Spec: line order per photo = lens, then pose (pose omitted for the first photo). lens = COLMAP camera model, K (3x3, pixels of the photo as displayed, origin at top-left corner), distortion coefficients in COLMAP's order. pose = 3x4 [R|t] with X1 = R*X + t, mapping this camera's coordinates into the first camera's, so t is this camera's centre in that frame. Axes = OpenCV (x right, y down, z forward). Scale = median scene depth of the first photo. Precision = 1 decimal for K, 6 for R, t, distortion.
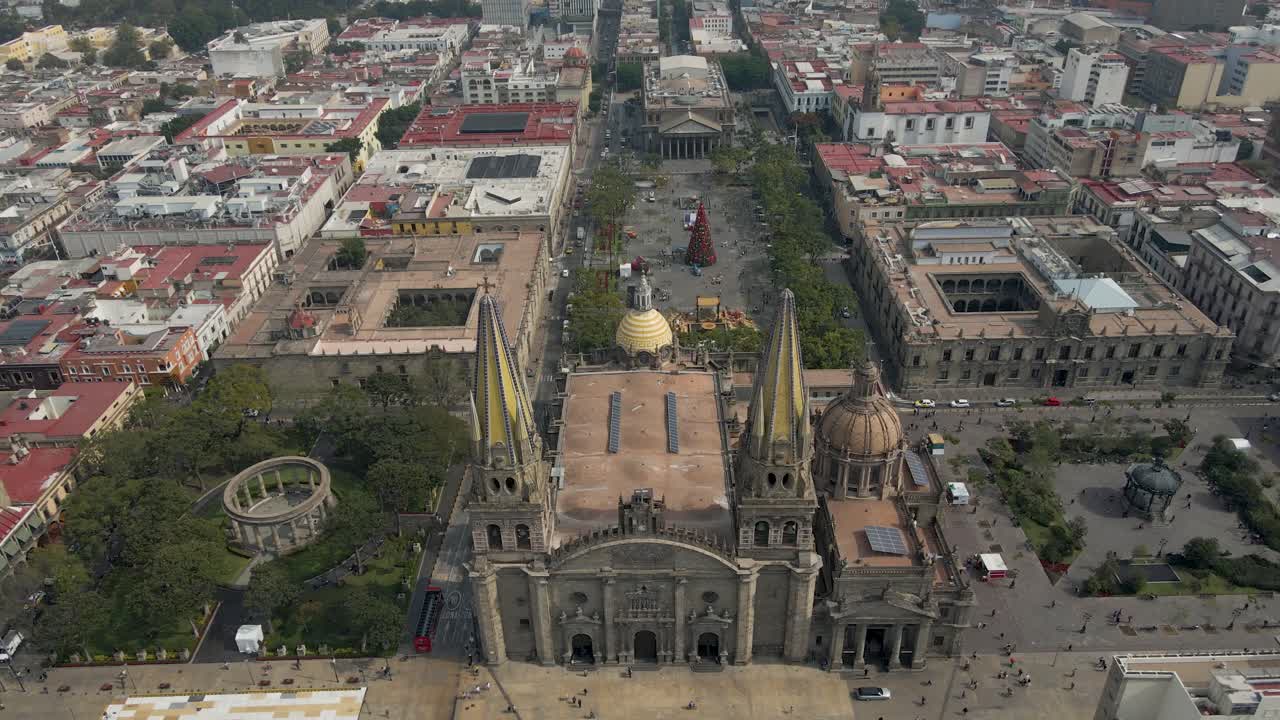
lens RADIAL K [[924.8, 0, 643.2], [0, 924.8, 362.3], [0, 0, 1]] dist [0.007026, 0.006646]
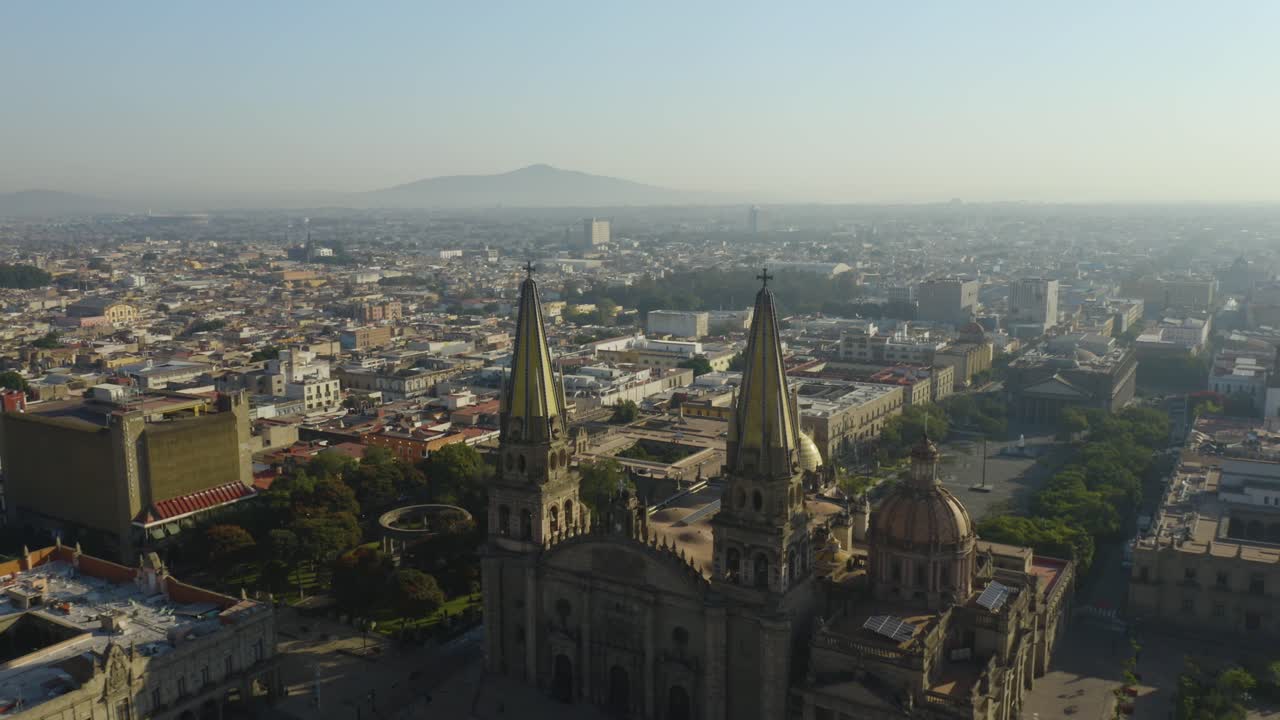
lens RADIAL K [[1029.1, 0, 636.2], [0, 1029.1, 359.2], [0, 0, 1]] dist [0.103276, -0.303241]
pose [[0.858026, 0.093154, -0.505087, 0.293714], [-0.274992, 0.913903, -0.298596, 0.178390], [0.433786, 0.395099, 0.809770, 0.019945]]
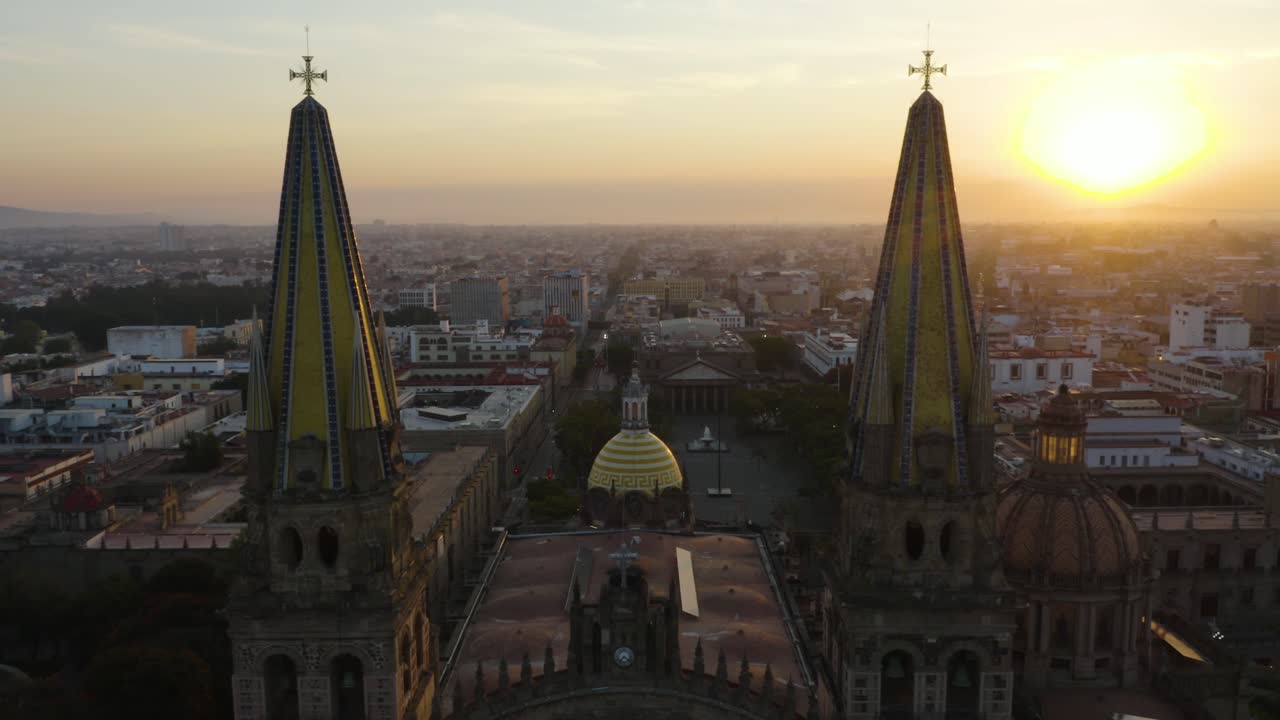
lens RADIAL K [[1073.4, 0, 646.7], [0, 1073.4, 368.0], [0, 0, 1]] dist [0.157420, -0.404213]
pose [[0.999930, 0.010691, 0.005154, 0.003171], [-0.007792, 0.918906, -0.394400, 0.133960], [-0.008953, 0.394332, 0.918924, 0.252560]]
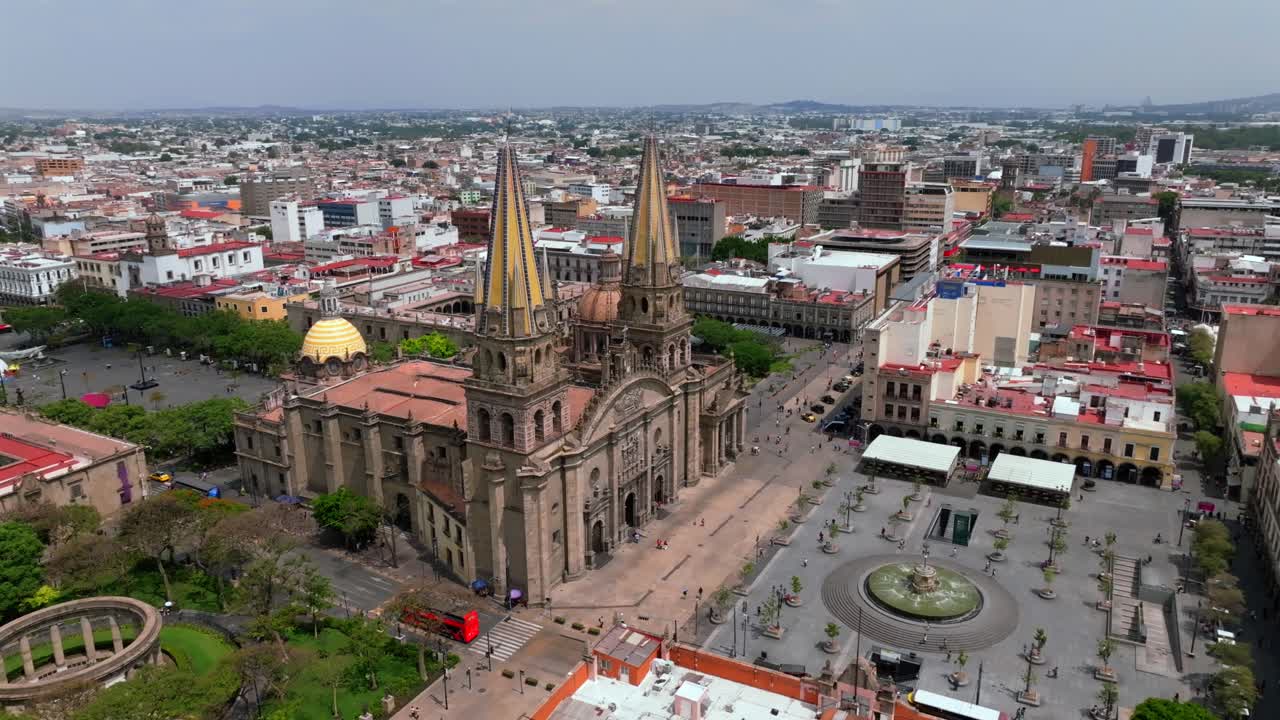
lens RADIAL K [[896.7, 0, 640.0], [0, 896.7, 360.0], [0, 0, 1]] dist [-0.006805, -0.000471]
pose [[0.484868, -0.221713, 0.846018, -0.456522], [0.450497, 0.892447, -0.024307, 0.105364], [-0.749637, 0.392915, 0.532600, 0.227845]]
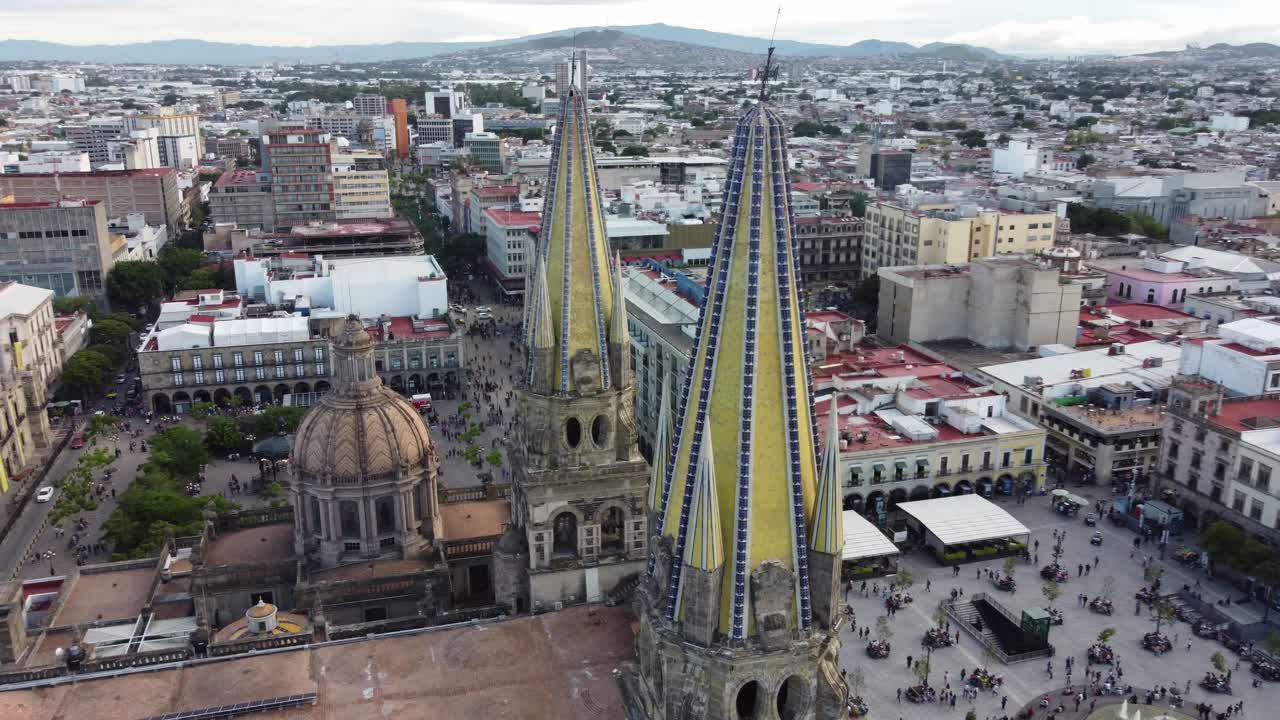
lens RADIAL K [[1029.1, 0, 636.2], [0, 1029.1, 359.2], [0, 0, 1]] dist [0.103276, -0.303241]
pose [[-0.265072, -0.247402, 0.931949, -0.263211], [0.499489, 0.791502, 0.352186, -0.073934], [-0.824771, 0.558853, -0.086231, 0.537685]]
